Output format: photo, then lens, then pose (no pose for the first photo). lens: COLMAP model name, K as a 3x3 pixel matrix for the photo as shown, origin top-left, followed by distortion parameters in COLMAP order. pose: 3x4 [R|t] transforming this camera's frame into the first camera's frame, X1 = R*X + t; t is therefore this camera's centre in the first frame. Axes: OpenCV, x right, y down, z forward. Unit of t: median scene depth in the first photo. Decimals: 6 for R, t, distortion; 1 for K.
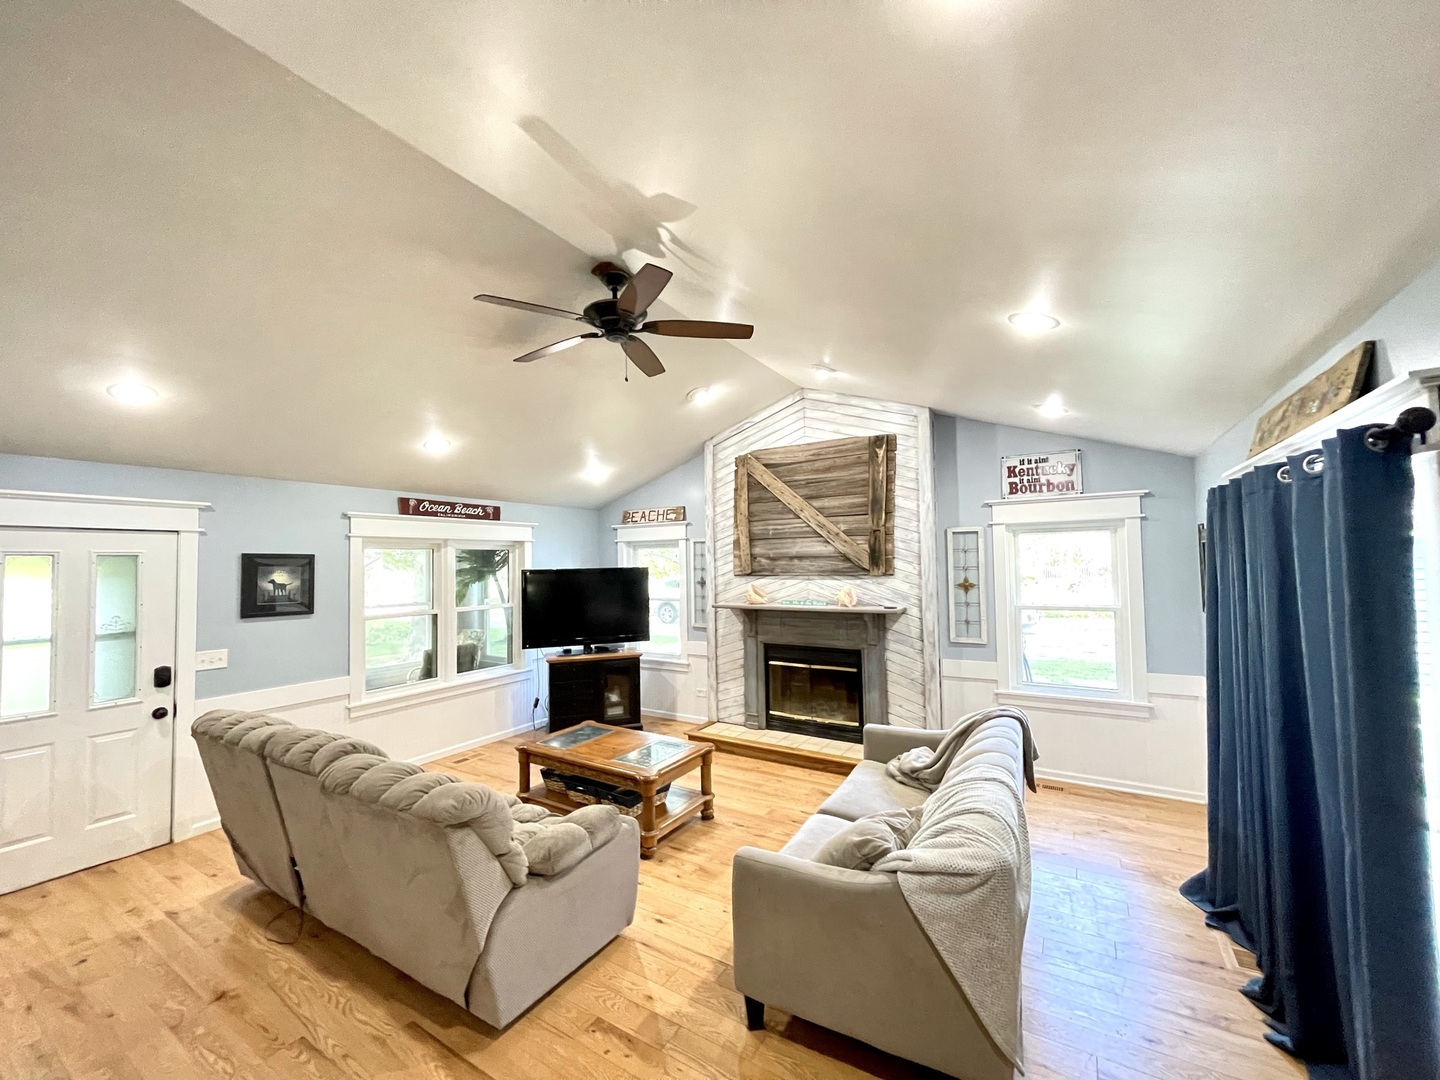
lens RADIAL K [[579.1, 0, 714.4], [0, 579.1, 542.8], [0, 0, 1]] dist [-0.001576, -0.001044]
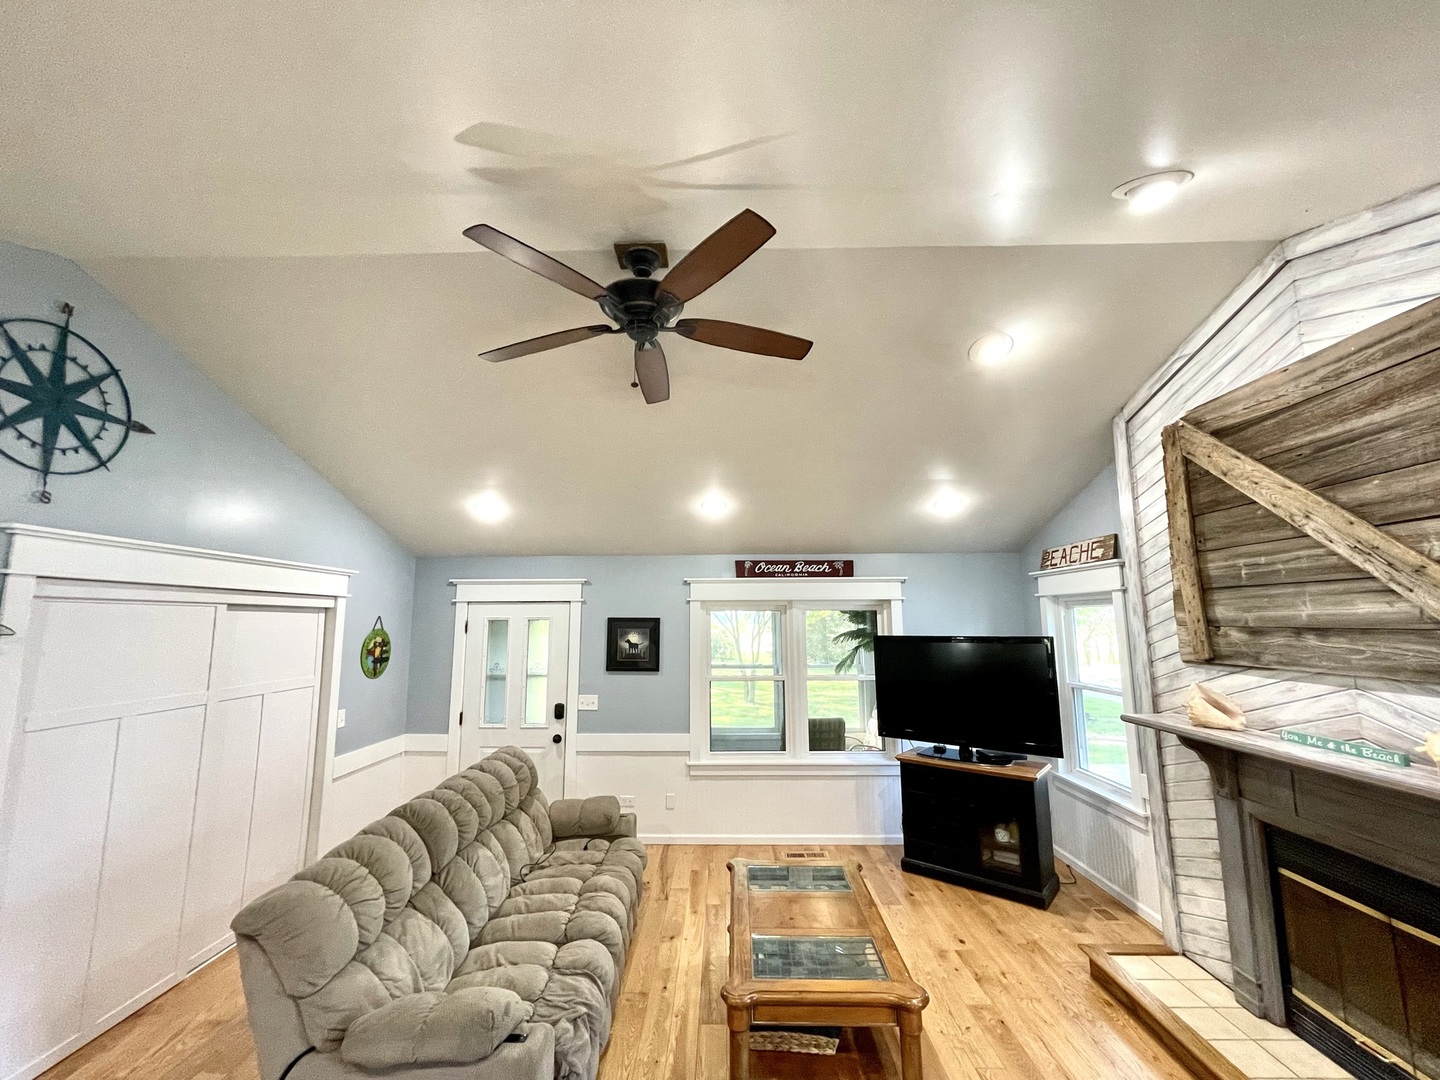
lens RADIAL K [[579.1, 0, 714.4], [0, 579.1, 542.8], [0, 0, 1]] dist [-0.001576, -0.001044]
pose [[0.513217, -0.101669, -0.852216, 0.270492], [0.026555, 0.994365, -0.102635, -0.005696], [0.857848, 0.030043, 0.513025, 0.398653]]
